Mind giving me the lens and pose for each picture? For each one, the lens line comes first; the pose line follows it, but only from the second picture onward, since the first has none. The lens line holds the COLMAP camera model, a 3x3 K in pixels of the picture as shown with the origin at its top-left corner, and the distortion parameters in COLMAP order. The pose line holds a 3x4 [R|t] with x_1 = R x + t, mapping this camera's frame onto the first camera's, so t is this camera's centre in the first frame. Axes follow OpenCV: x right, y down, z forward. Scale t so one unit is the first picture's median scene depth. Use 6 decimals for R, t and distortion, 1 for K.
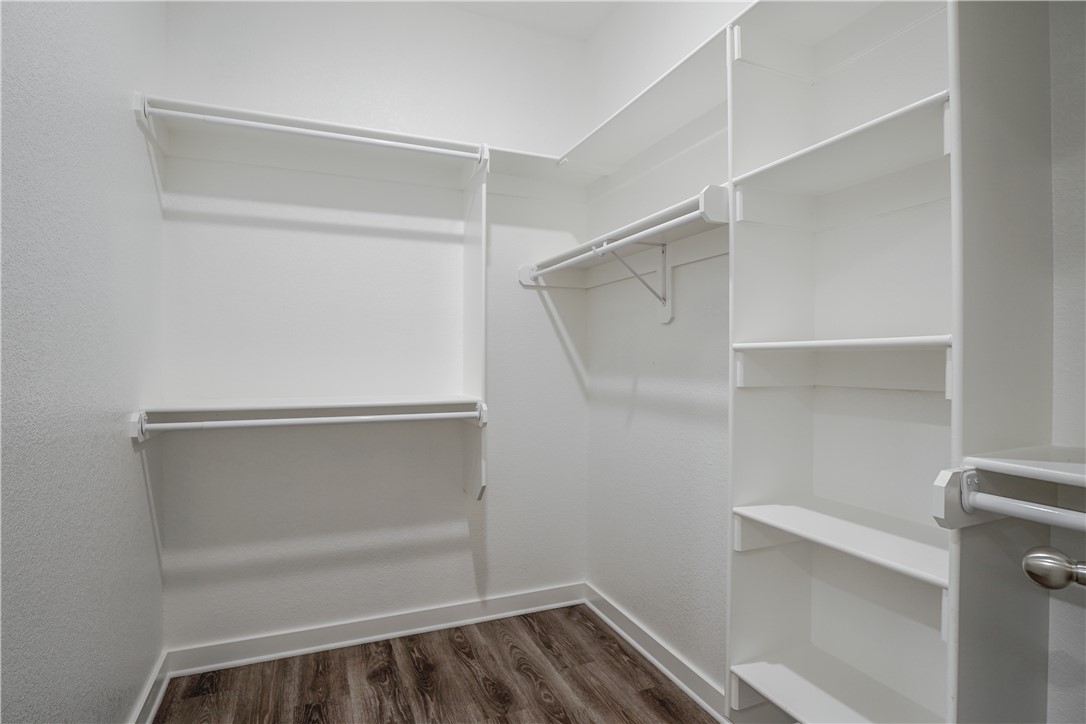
lens RADIAL K [[528.2, 0, 539.3], [0, 528.2, 361.3], [0, 0, 1]] dist [-0.045236, 0.009353]
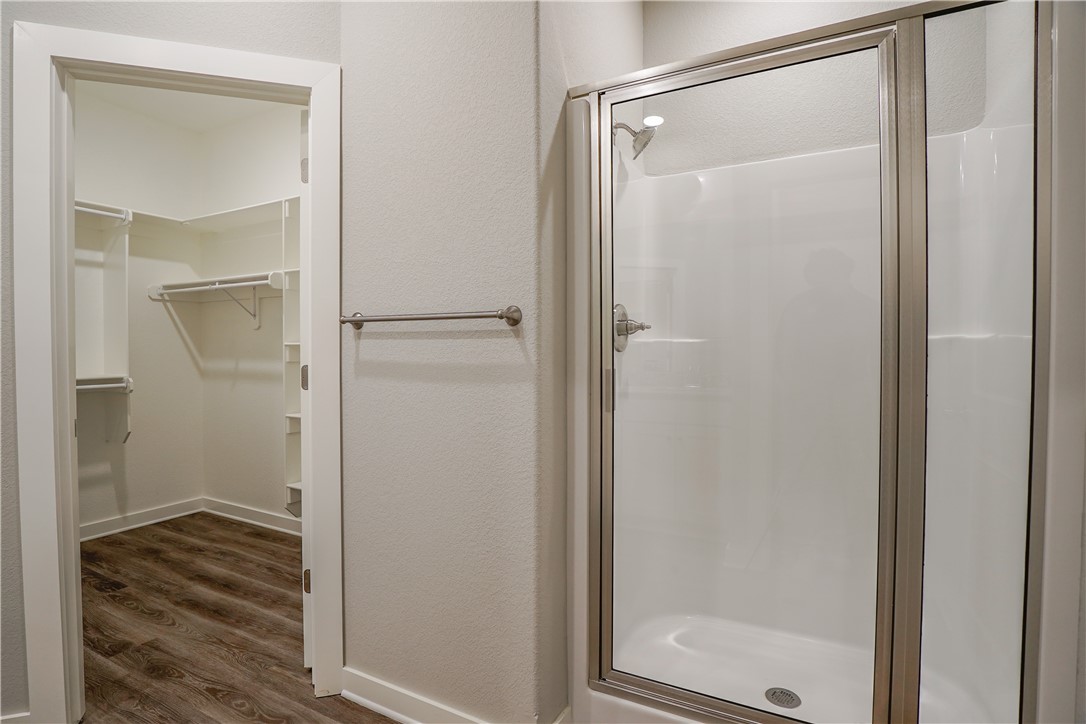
lens RADIAL K [[528.2, 0, 539.3], [0, 528.2, 361.3], [0, 0, 1]] dist [-0.045236, 0.009353]
pose [[0.760181, -0.014182, 0.649557, -0.169192], [0.001207, 0.999791, 0.020417, 0.001422], [-0.649710, -0.014737, 0.760039, -0.919717]]
